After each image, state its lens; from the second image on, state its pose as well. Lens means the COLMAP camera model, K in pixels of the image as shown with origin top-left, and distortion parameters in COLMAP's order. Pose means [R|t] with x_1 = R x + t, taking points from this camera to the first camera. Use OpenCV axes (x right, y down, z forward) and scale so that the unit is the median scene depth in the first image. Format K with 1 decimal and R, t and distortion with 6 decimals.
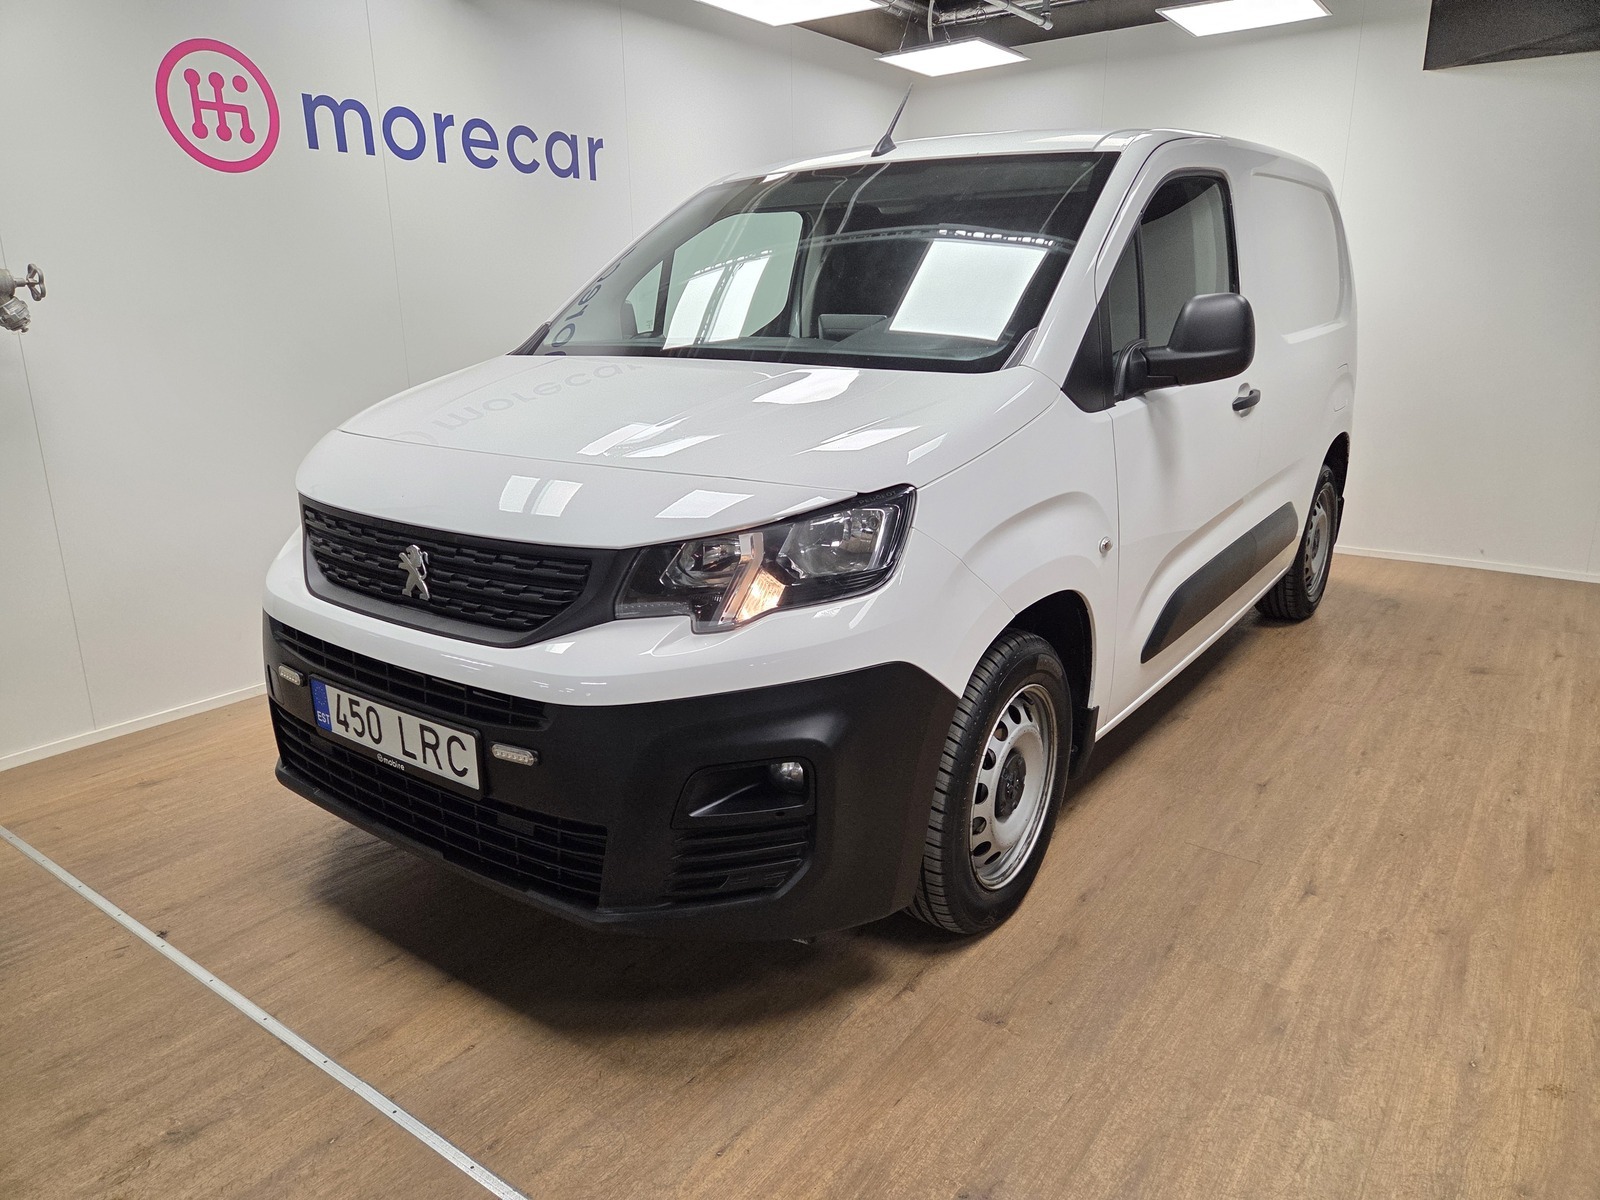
lens RADIAL K [[1100.3, 0, 770.5], [0, 1100.3, 555.4], [0, 0, 1]] dist [-0.003220, -0.017094]
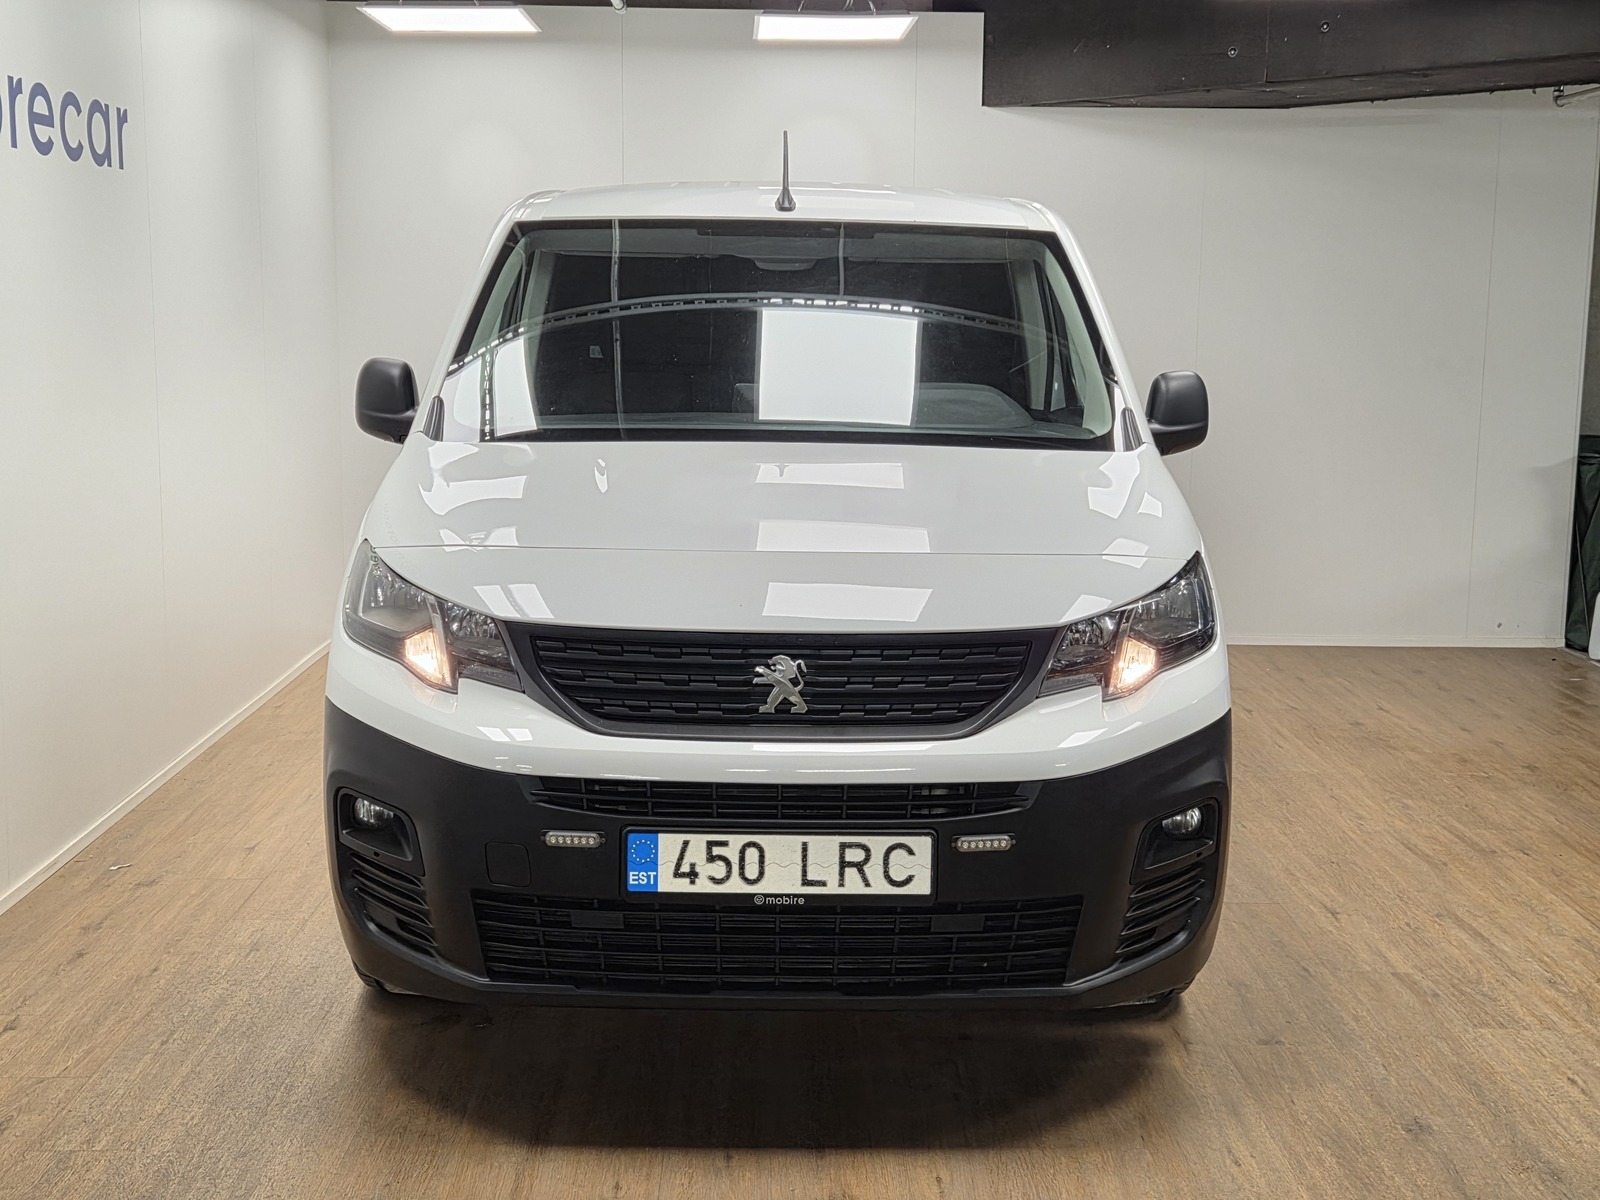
lens RADIAL K [[1925.4, 0, 788.4], [0, 1925.4, 583.6], [0, 0, 1]] dist [0.041970, 0.000000]
pose [[0.789935, -0.062360, 0.610011, -1.304180], [0.118721, 0.991545, -0.052375, 0.016873], [-0.601588, 0.113794, 0.790660, -0.272829]]
